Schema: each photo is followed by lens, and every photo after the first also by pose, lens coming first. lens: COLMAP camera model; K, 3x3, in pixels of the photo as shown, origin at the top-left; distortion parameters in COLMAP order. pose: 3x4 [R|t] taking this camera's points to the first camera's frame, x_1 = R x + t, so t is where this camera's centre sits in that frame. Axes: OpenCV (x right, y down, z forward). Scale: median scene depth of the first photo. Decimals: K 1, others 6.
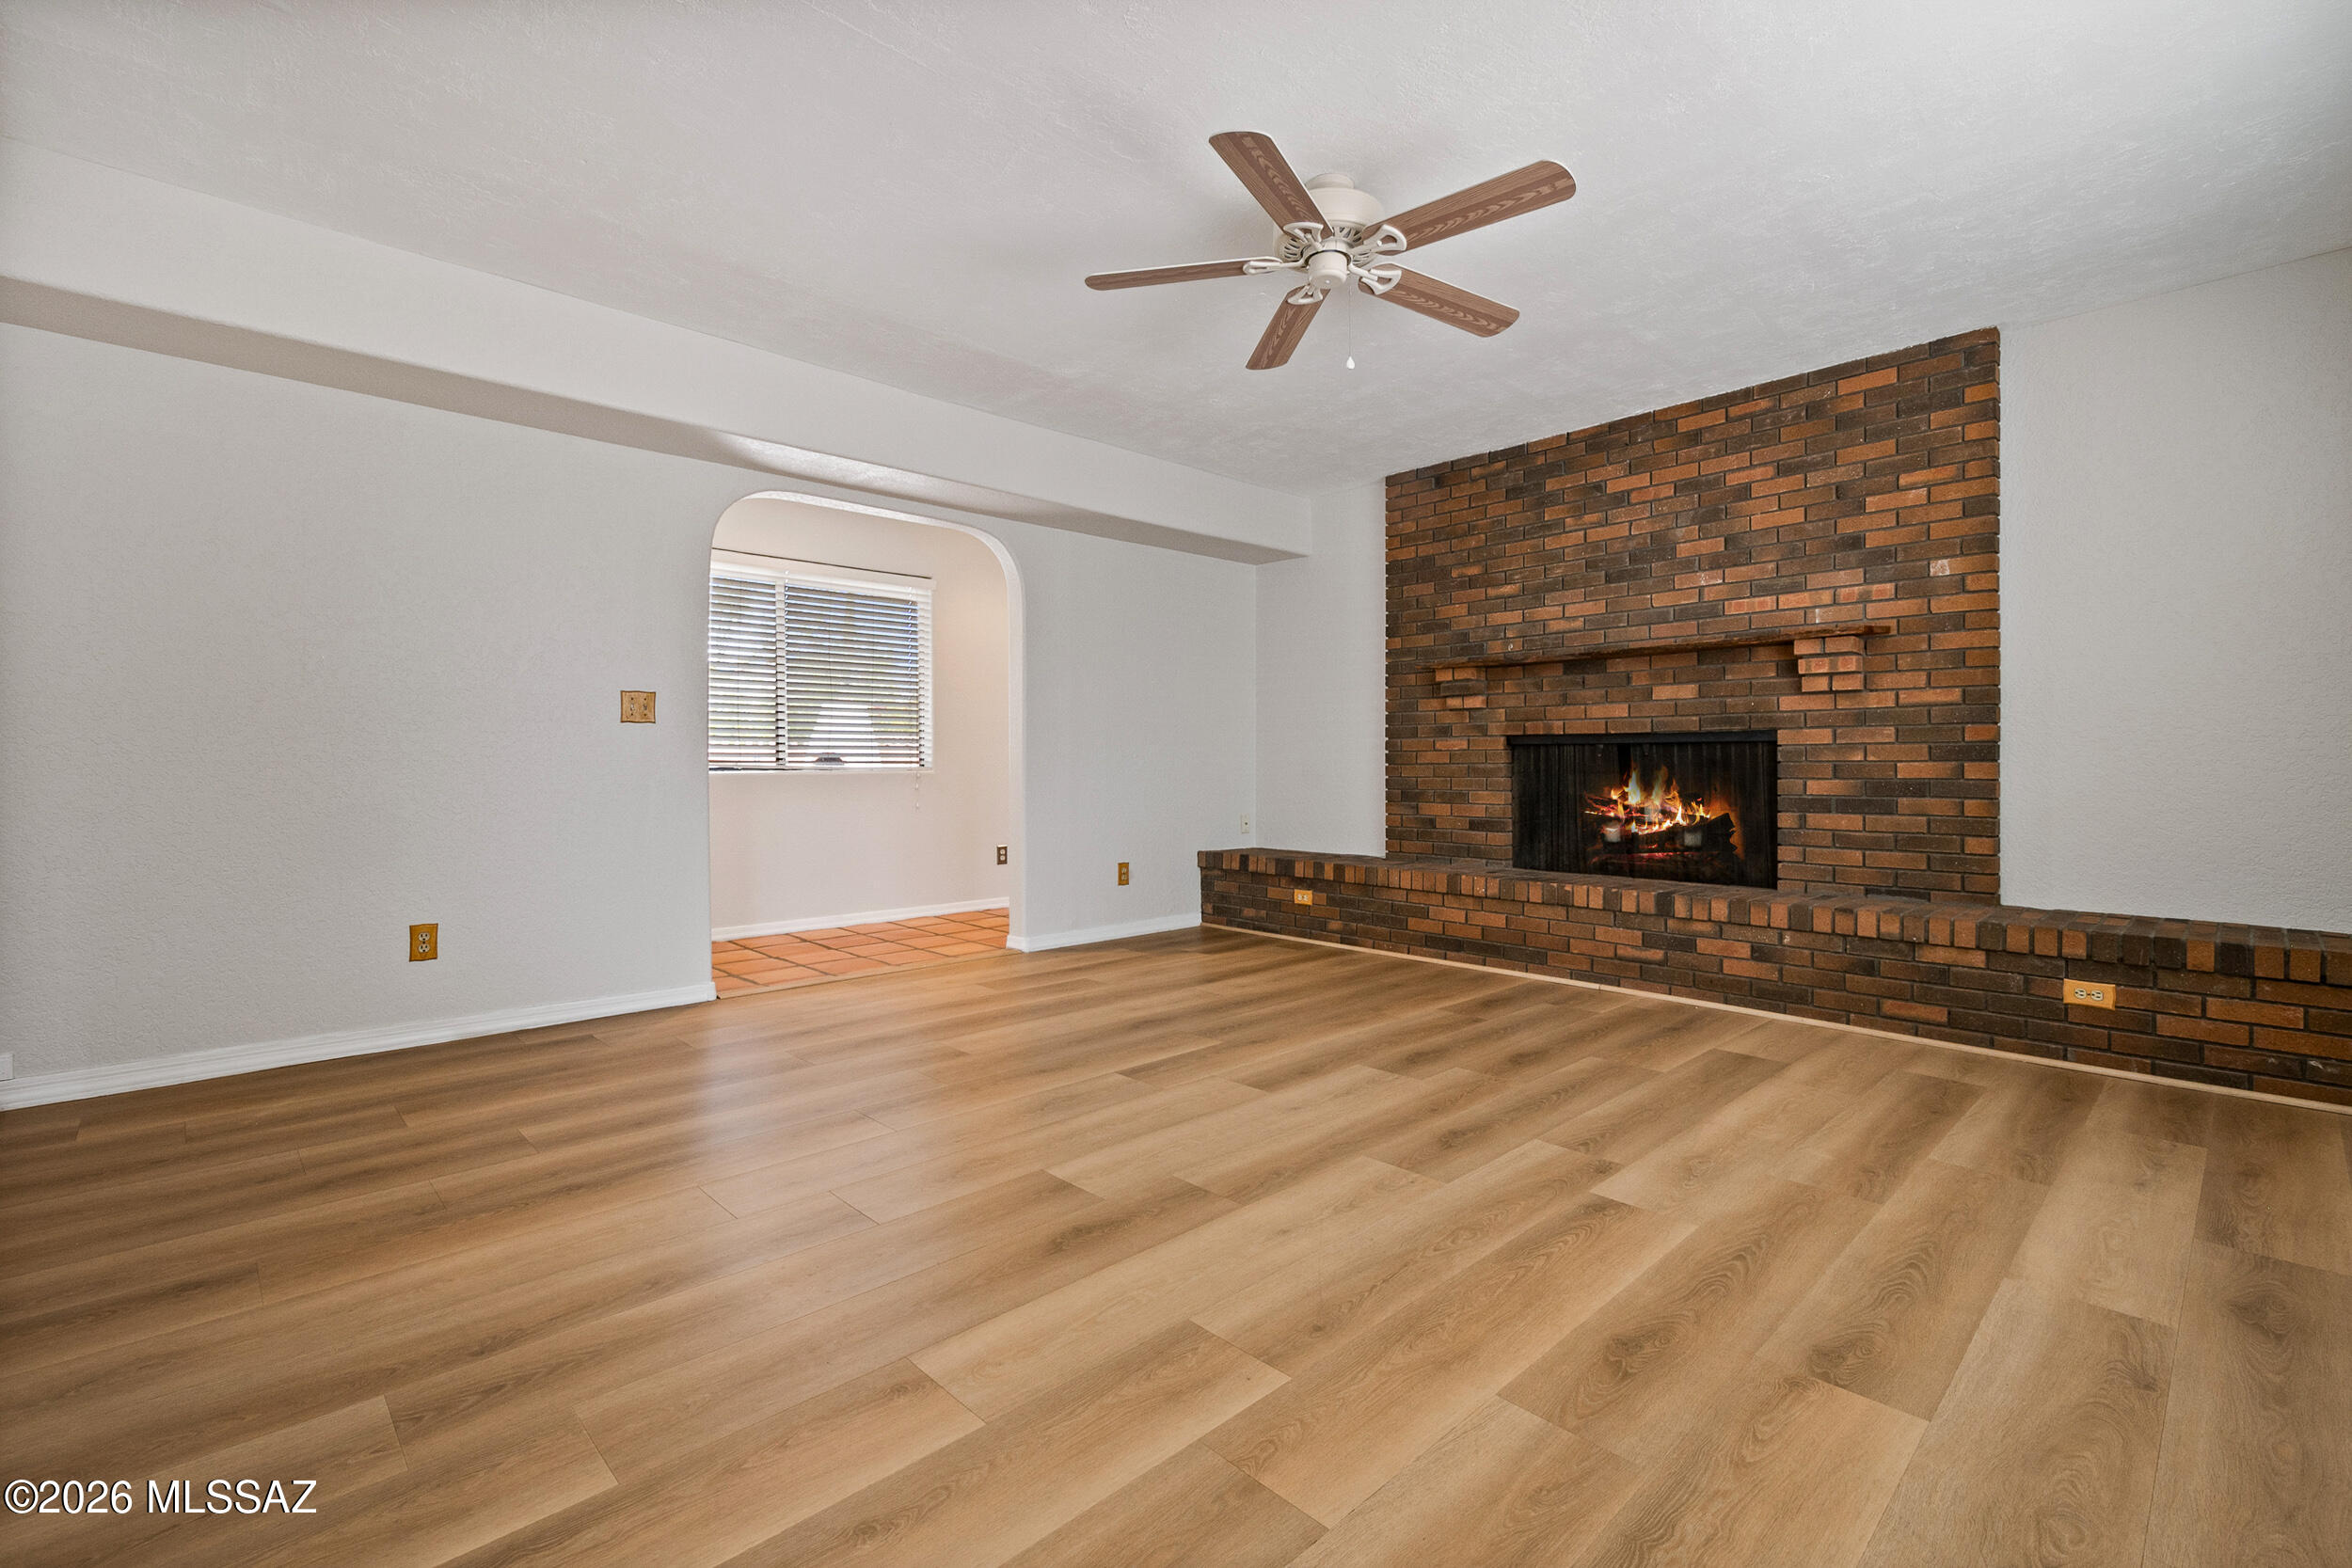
lens RADIAL K [[1039.0, 0, 1172.3], [0, 1039.0, 749.8], [0, 0, 1]] dist [0.002855, 0.001075]
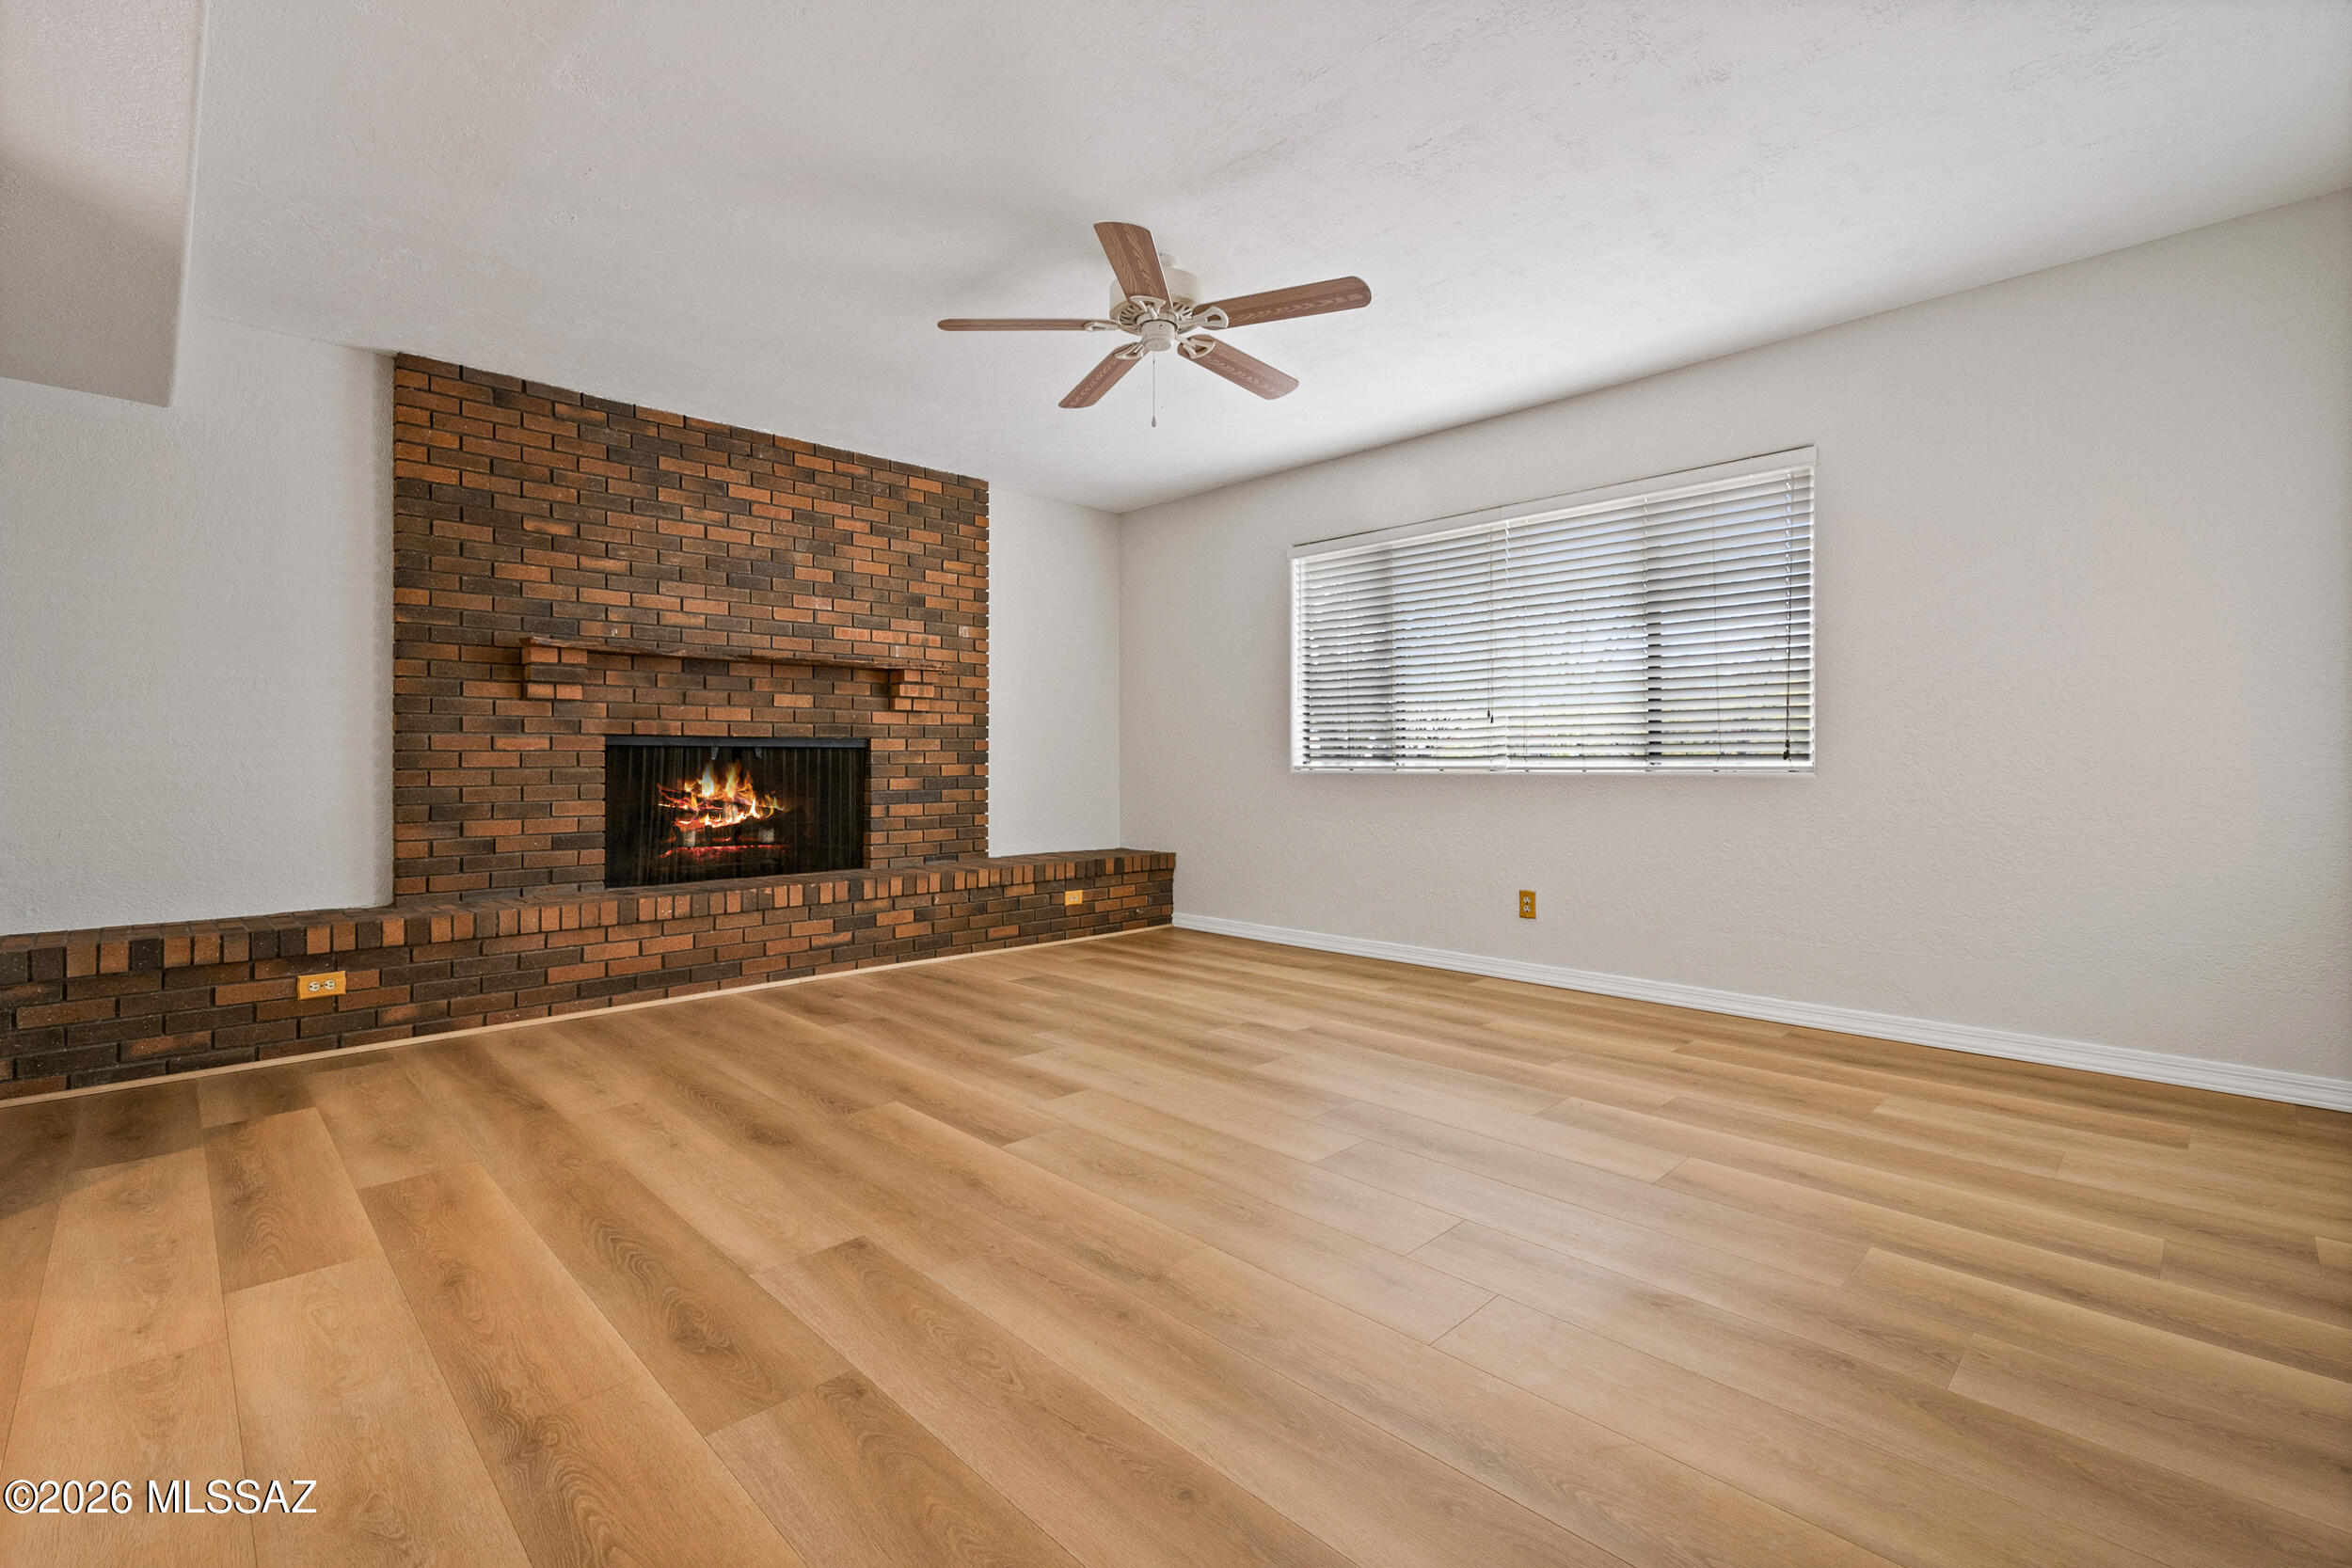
lens RADIAL K [[1039.0, 0, 1172.3], [0, 1039.0, 749.8], [0, 0, 1]] dist [0.002855, 0.001075]
pose [[-0.015984, 0.013191, 0.999785, -0.658127], [-0.010055, 0.999860, -0.013353, 0.006875], [-0.999822, -0.010266, -0.015849, 0.662214]]
